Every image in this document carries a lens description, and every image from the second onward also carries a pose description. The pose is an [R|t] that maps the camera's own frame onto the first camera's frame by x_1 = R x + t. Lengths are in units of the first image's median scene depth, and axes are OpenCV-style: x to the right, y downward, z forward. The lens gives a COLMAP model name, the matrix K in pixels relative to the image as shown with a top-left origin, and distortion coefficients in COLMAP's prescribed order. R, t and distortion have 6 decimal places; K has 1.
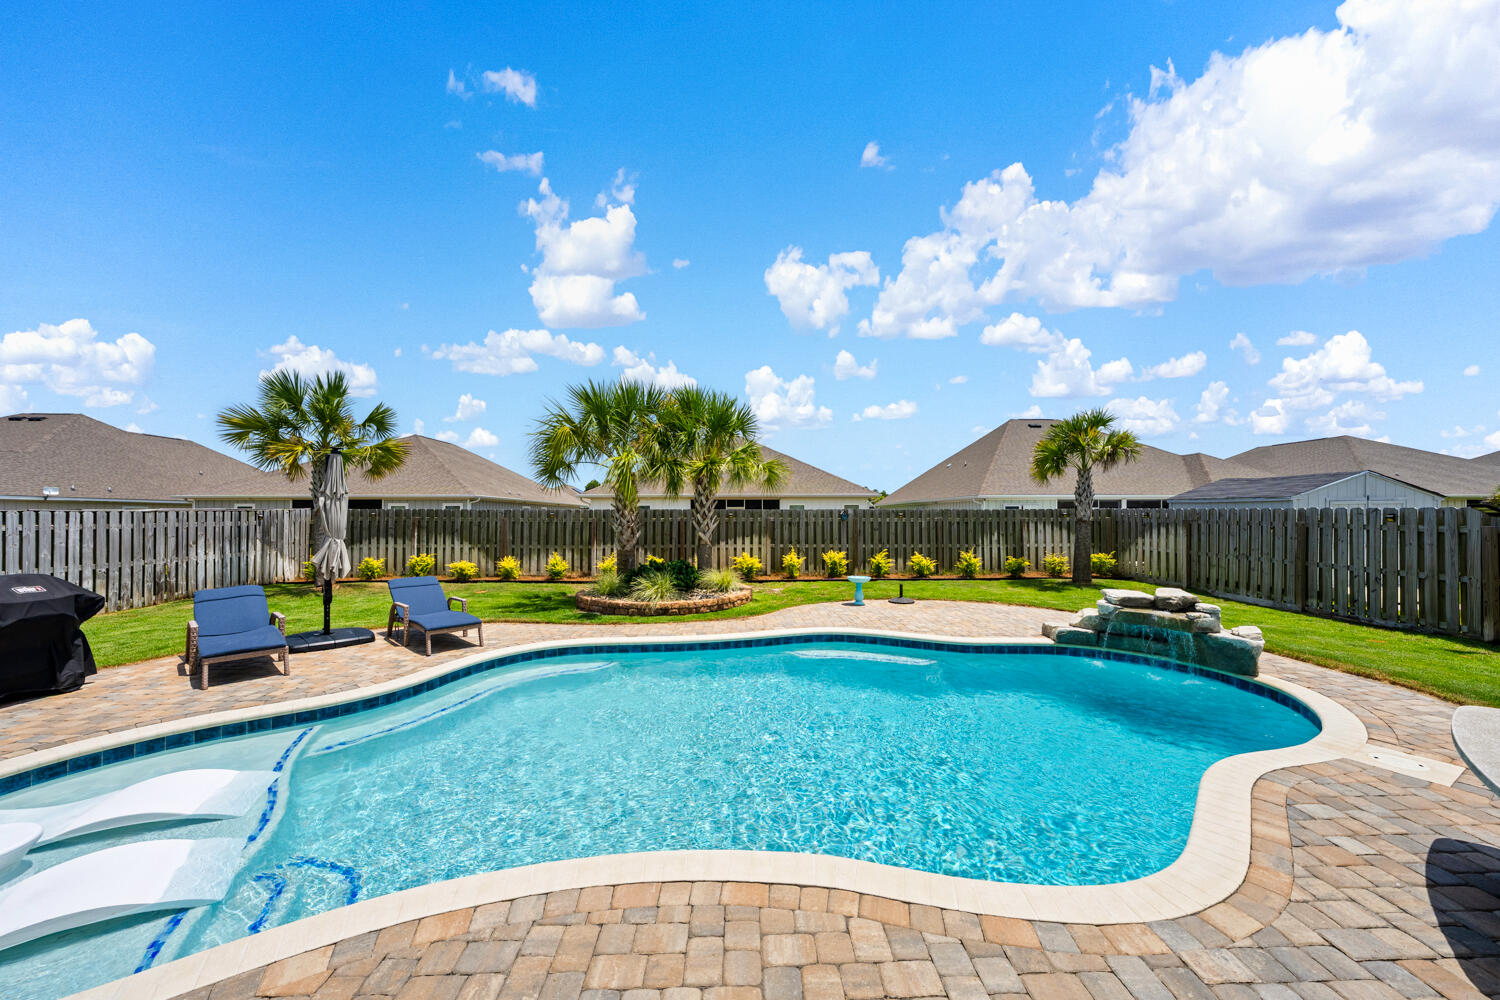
lens RADIAL K [[514.9, 0, 746.6], [0, 514.9, 514.8], [0, 0, 1]] dist [-0.000293, -0.000052]
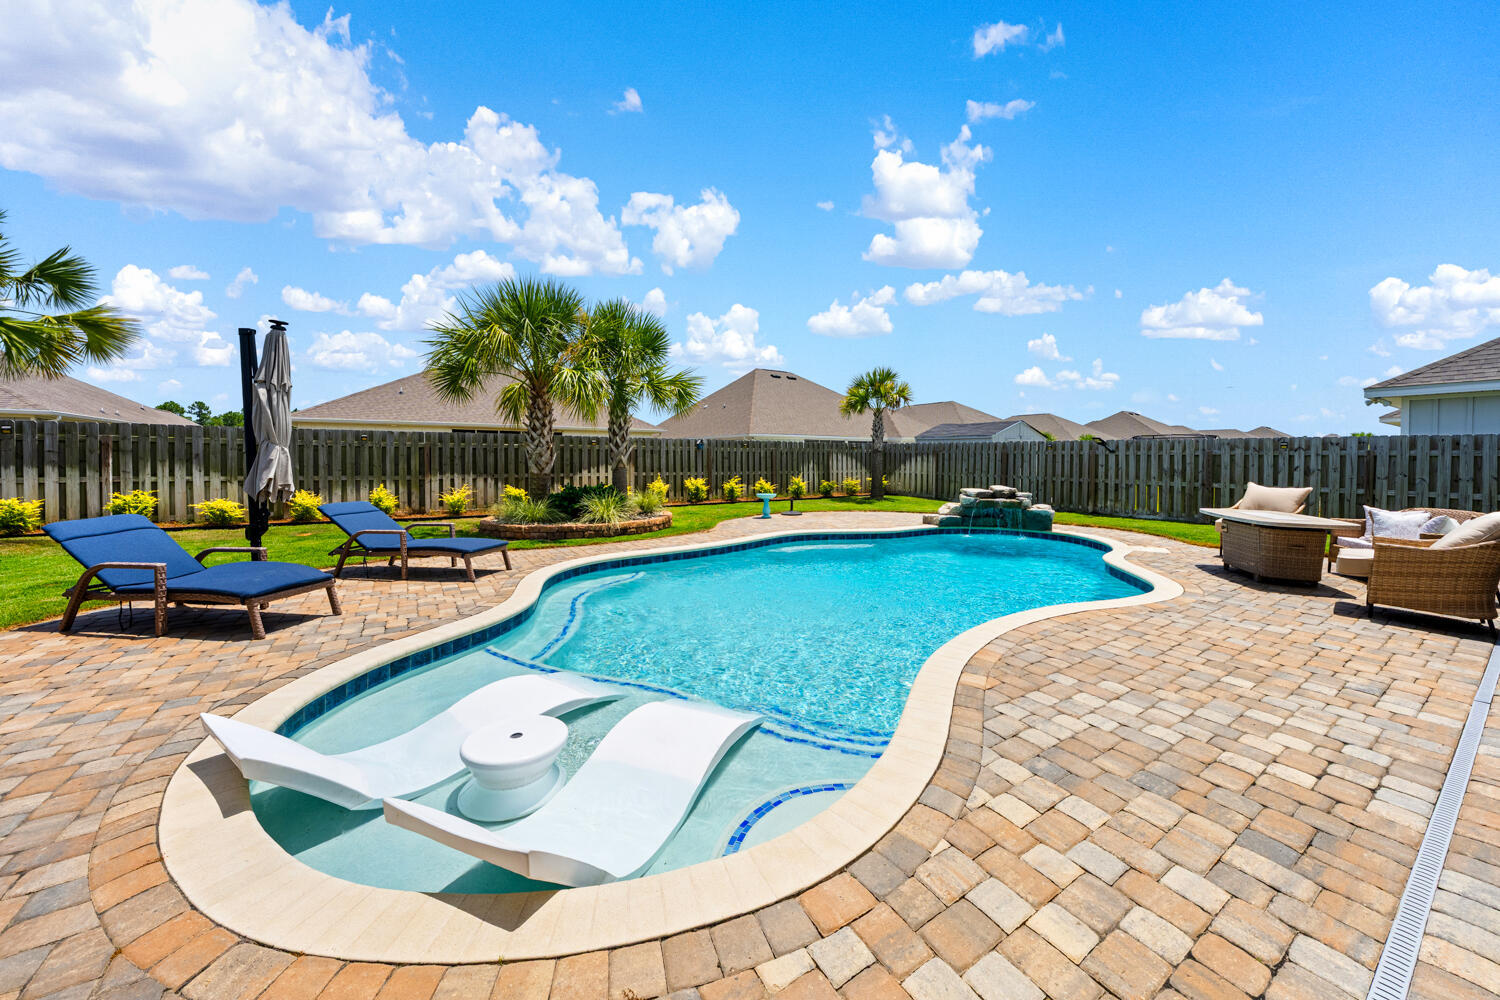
lens RADIAL K [[536.9, 0, 750.1], [0, 536.9, 476.6], [0, 0, 1]] dist [-0.000089, -0.000056]
pose [[0.852325, -0.012912, 0.522853, -0.401936], [-0.005761, 0.999403, 0.034073, 0.038007], [-0.522981, -0.032053, 0.851742, -0.000585]]
